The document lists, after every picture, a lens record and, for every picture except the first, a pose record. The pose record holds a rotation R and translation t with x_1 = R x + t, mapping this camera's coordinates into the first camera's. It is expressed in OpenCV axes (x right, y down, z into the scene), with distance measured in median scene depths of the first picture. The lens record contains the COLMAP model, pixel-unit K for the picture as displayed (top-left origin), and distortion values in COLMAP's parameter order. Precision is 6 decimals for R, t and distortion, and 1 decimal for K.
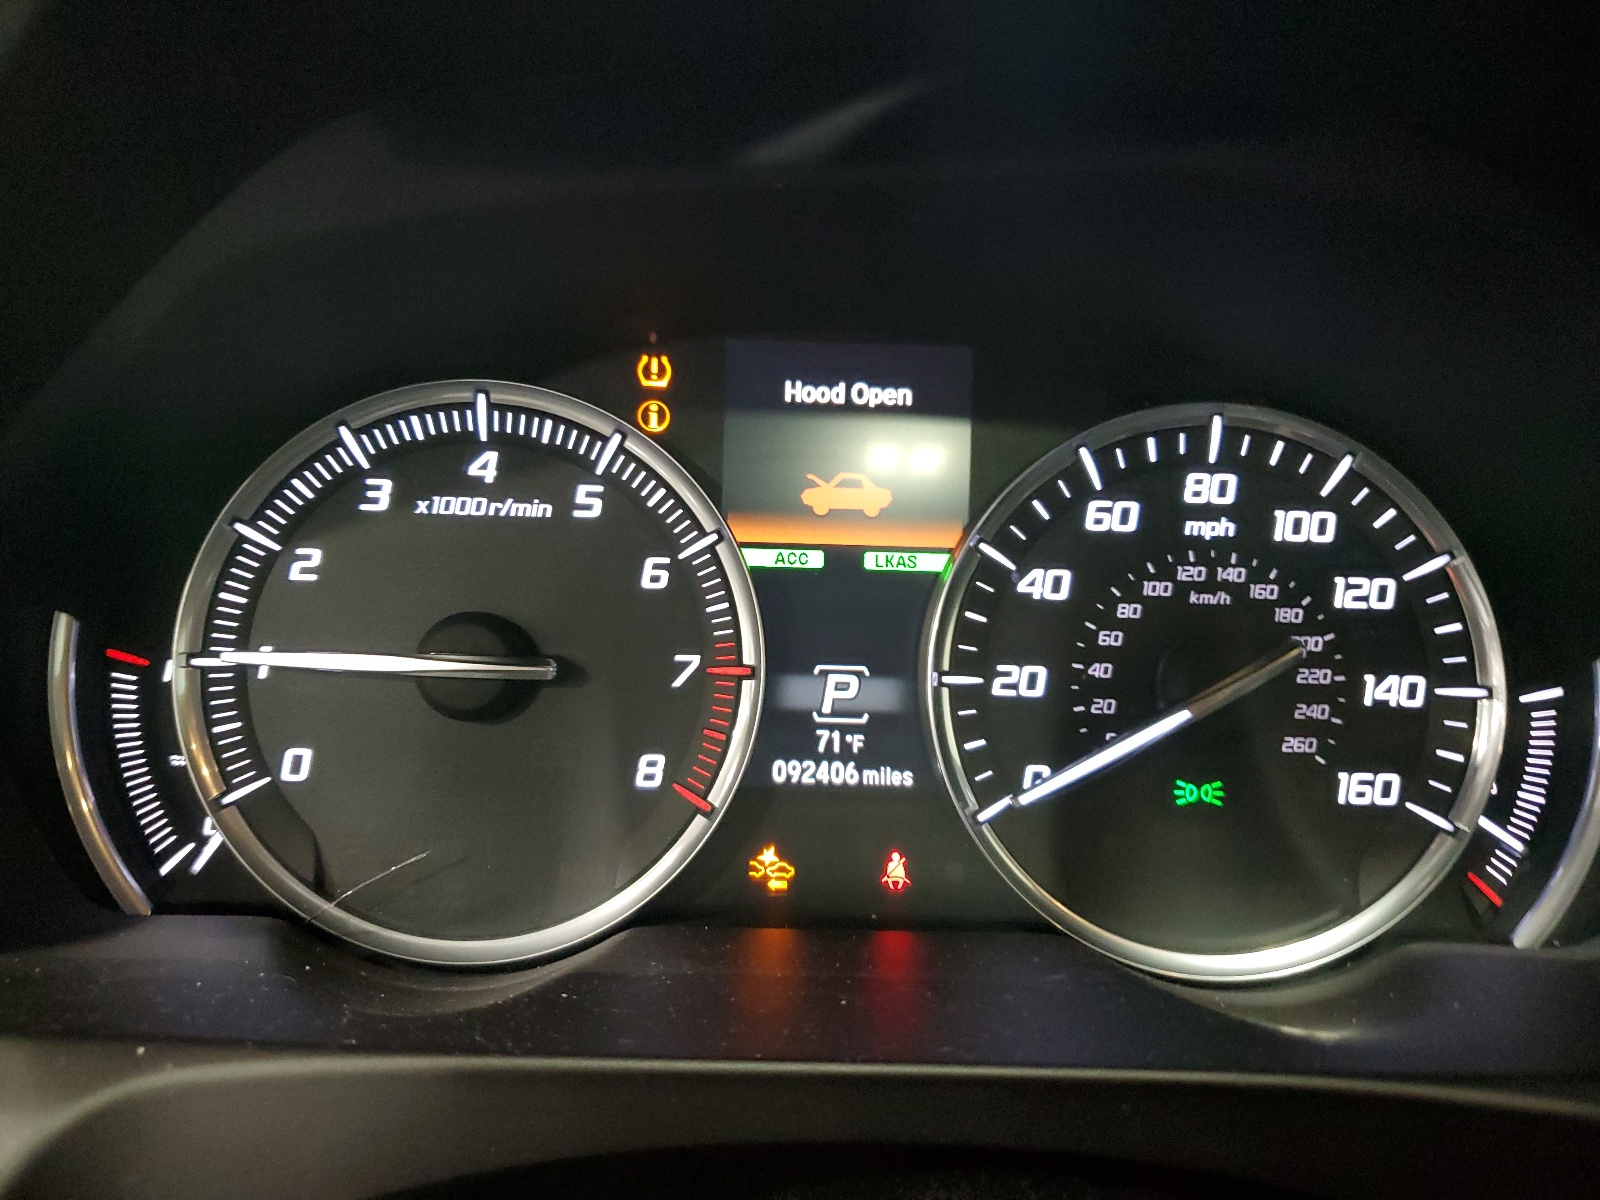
lens RADIAL K [[1229.4, 0, 795.3], [0, 1229.4, 598.9], [0, 0, 1]] dist [0.002452, 0.002530]
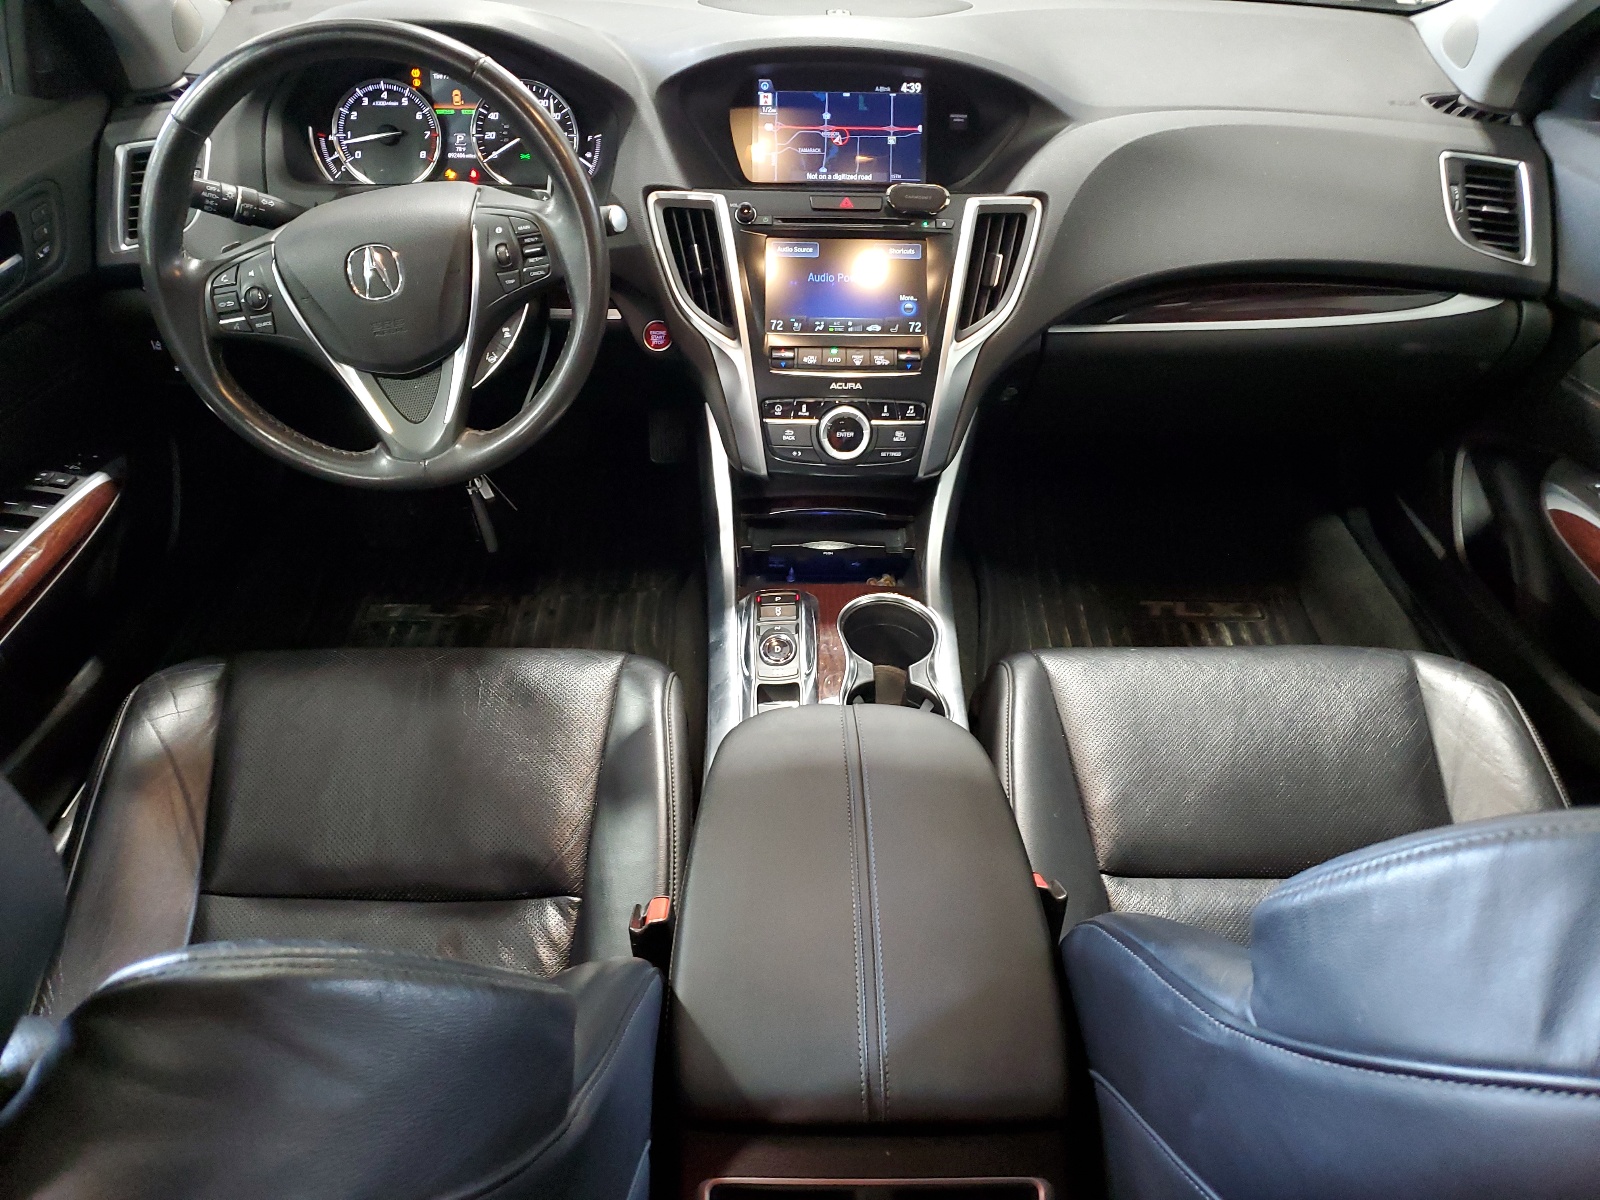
lens RADIAL K [[1229.4, 0, 806.0], [0, 1229.4, 593.7], [0, 0, 1]] dist [0.002452, 0.002530]
pose [[0.999303, -0.032489, 0.018399, 1.415514], [0.023542, 0.930755, 0.364886, 0.000924], [-0.028979, -0.364198, 0.930871, -4.841750]]
